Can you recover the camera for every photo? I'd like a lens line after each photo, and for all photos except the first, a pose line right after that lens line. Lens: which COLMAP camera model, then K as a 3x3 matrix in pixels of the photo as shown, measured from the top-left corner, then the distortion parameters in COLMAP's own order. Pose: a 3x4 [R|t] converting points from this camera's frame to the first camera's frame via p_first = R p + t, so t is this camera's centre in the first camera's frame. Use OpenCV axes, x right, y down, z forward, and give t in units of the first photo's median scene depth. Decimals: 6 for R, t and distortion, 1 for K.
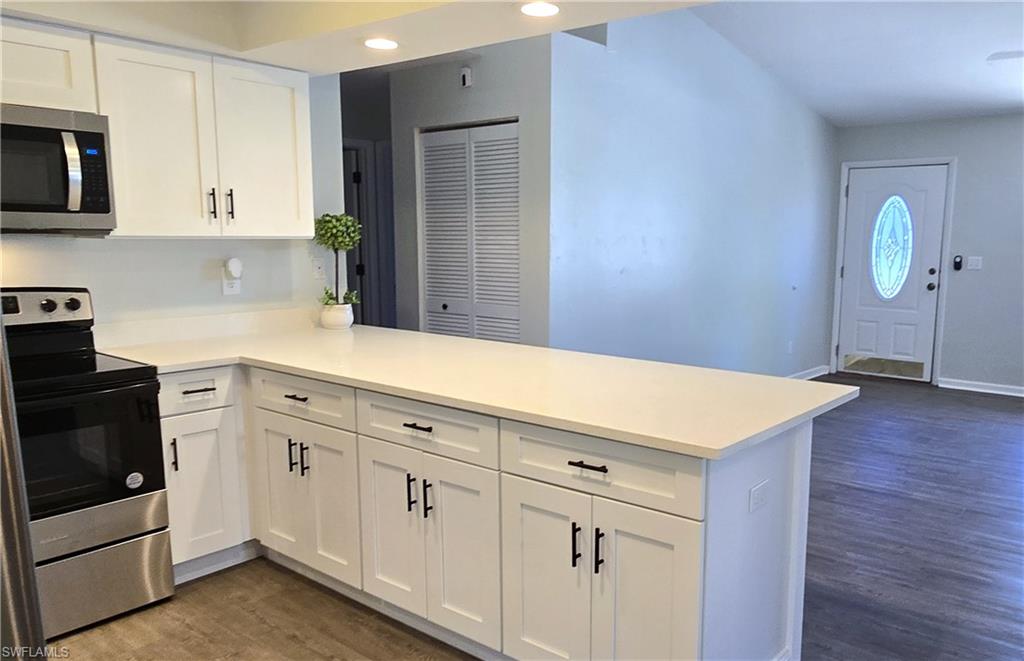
lens RADIAL K [[788.5, 0, 571.2], [0, 788.5, 351.1], [0, 0, 1]] dist [-0.000666, -0.003754]
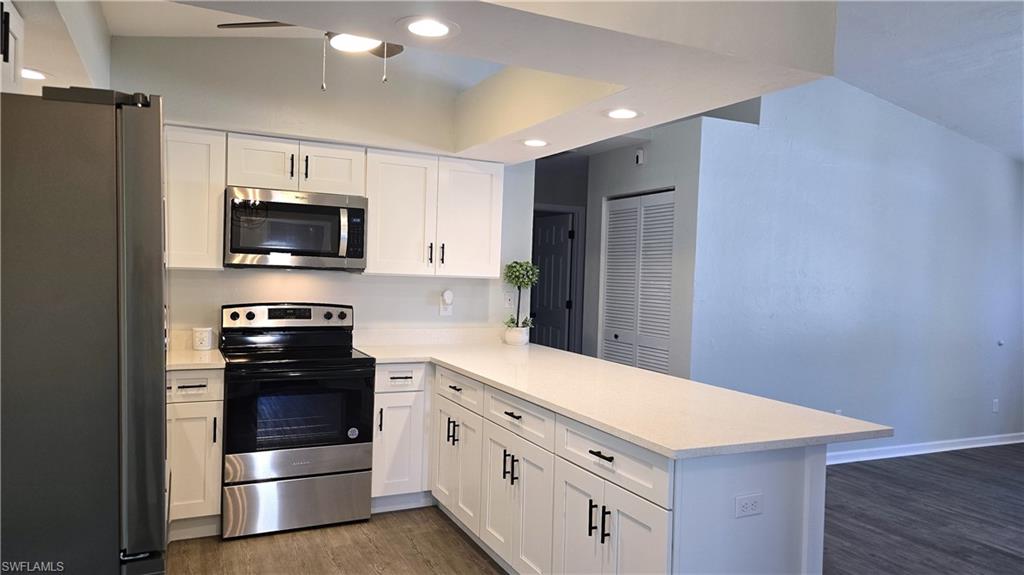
lens RADIAL K [[679.1, 0, 499.5], [0, 679.1, 288.3], [0, 0, 1]] dist [0.082948, -0.091572]
pose [[0.897514, 0.033780, -0.439690, 0.236540], [-0.092183, 0.989406, -0.112155, 0.010105], [0.431244, 0.141193, 0.891119, -0.076240]]
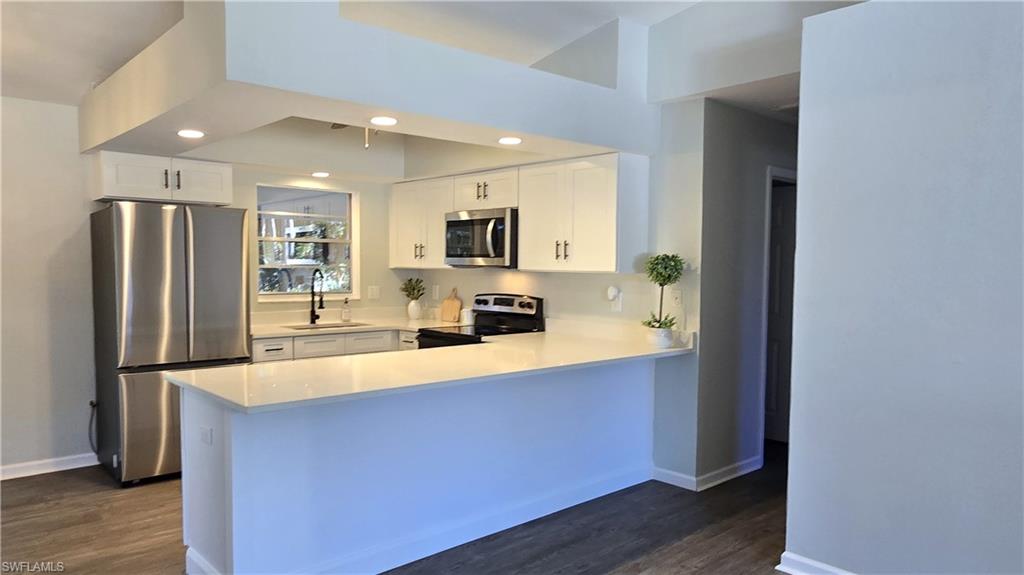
lens RADIAL K [[683.3, 0, 504.9], [0, 683.3, 300.7], [0, 0, 1]] dist [0.003315, 0.001033]
pose [[-0.164674, 0.044685, -0.985335, 0.989408], [-0.157928, 0.984891, 0.071058, -0.176122], [0.973623, 0.167313, -0.155128, 1.185179]]
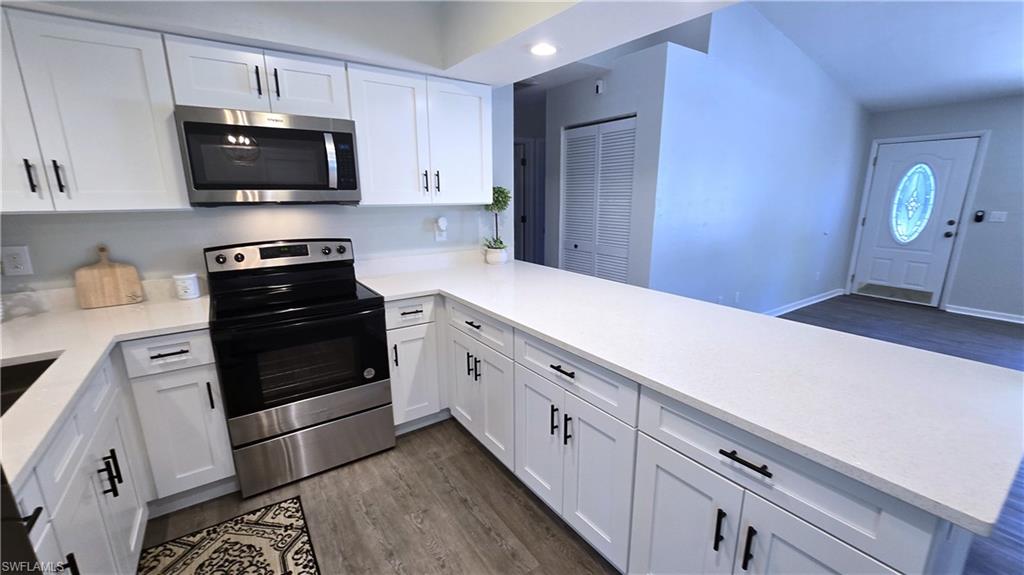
lens RADIAL K [[418.5, 0, 511.5], [0, 418.5, 292.2], [0, 0, 1]] dist [-0.002095, -0.000367]
pose [[0.957805, 0.056115, -0.281888, -0.076053], [-0.031936, 0.995461, 0.089650, -0.059797], [0.285639, -0.076865, 0.955250, 0.302533]]
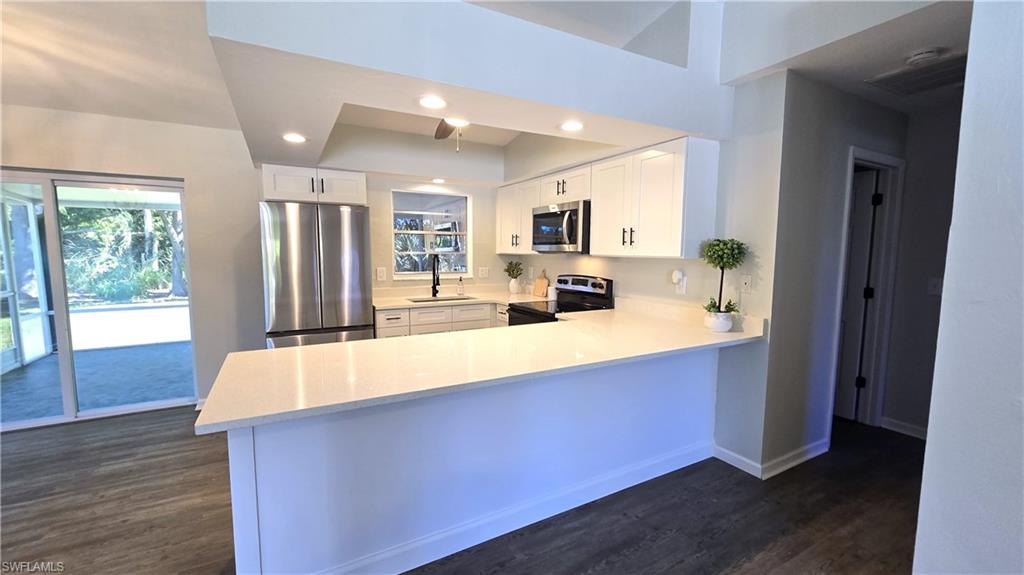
lens RADIAL K [[418.5, 0, 511.5], [0, 418.5, 292.2], [0, 0, 1]] dist [-0.002095, -0.000367]
pose [[-0.379062, 0.084265, -0.921527, 0.530448], [-0.145276, 0.978078, 0.149193, -0.177773], [0.913897, 0.190429, -0.358510, 1.183310]]
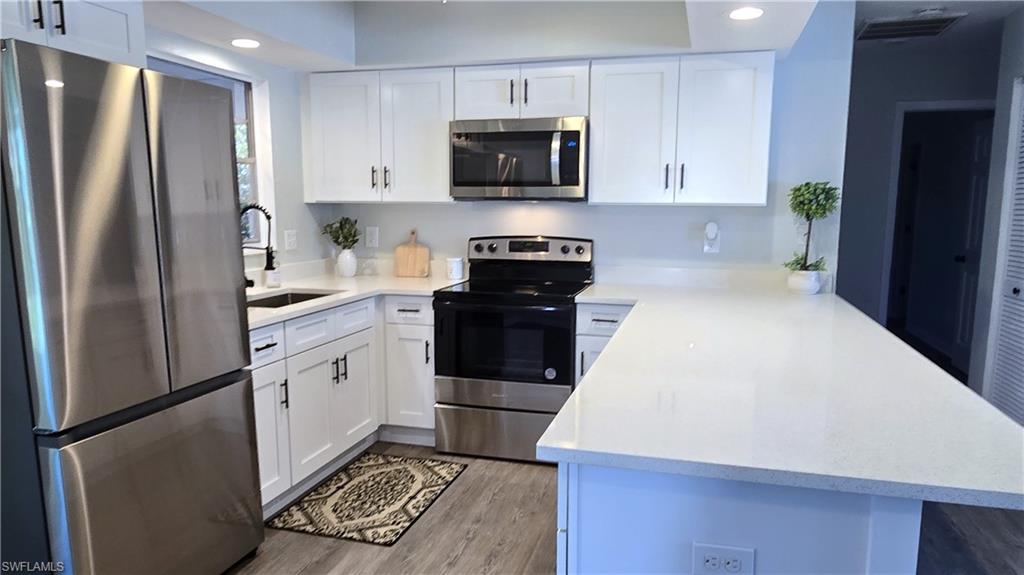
lens RADIAL K [[692.4, 0, 506.6], [0, 692.4, 299.2], [0, 0, 1]] dist [0.002550, 0.000810]
pose [[0.387782, 0.124141, -0.913353, 0.485213], [-0.139425, 0.987388, 0.075008, -0.045976], [0.911146, 0.098258, 0.400199, 0.373201]]
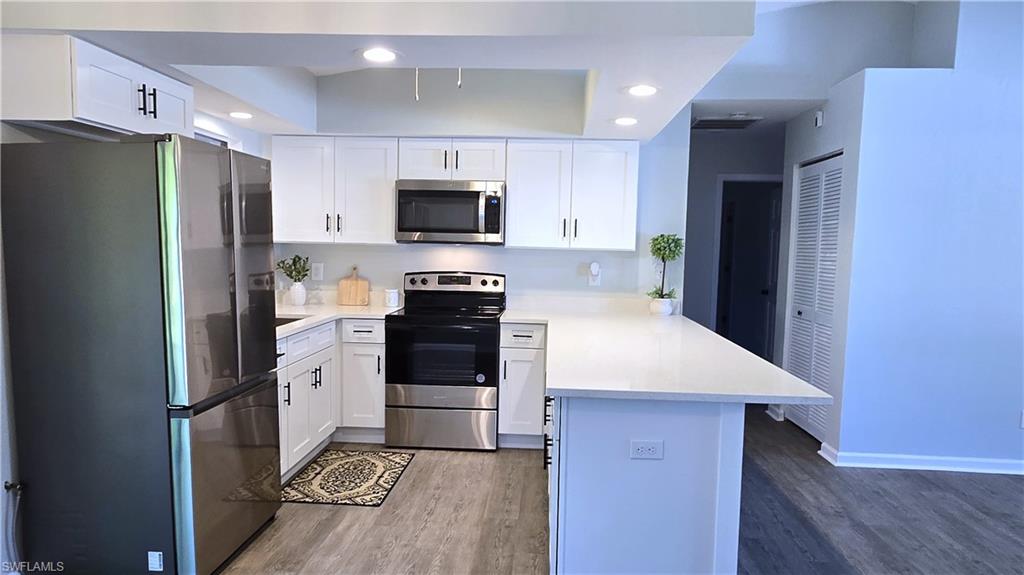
lens RADIAL K [[683.3, 0, 504.9], [0, 683.3, 300.7], [0, 0, 1]] dist [0.003315, 0.001033]
pose [[0.572267, 0.075762, -0.816560, 0.684437], [-0.139714, 0.990173, -0.006046, -0.011337], [0.808078, 0.117545, 0.577229, 0.097132]]
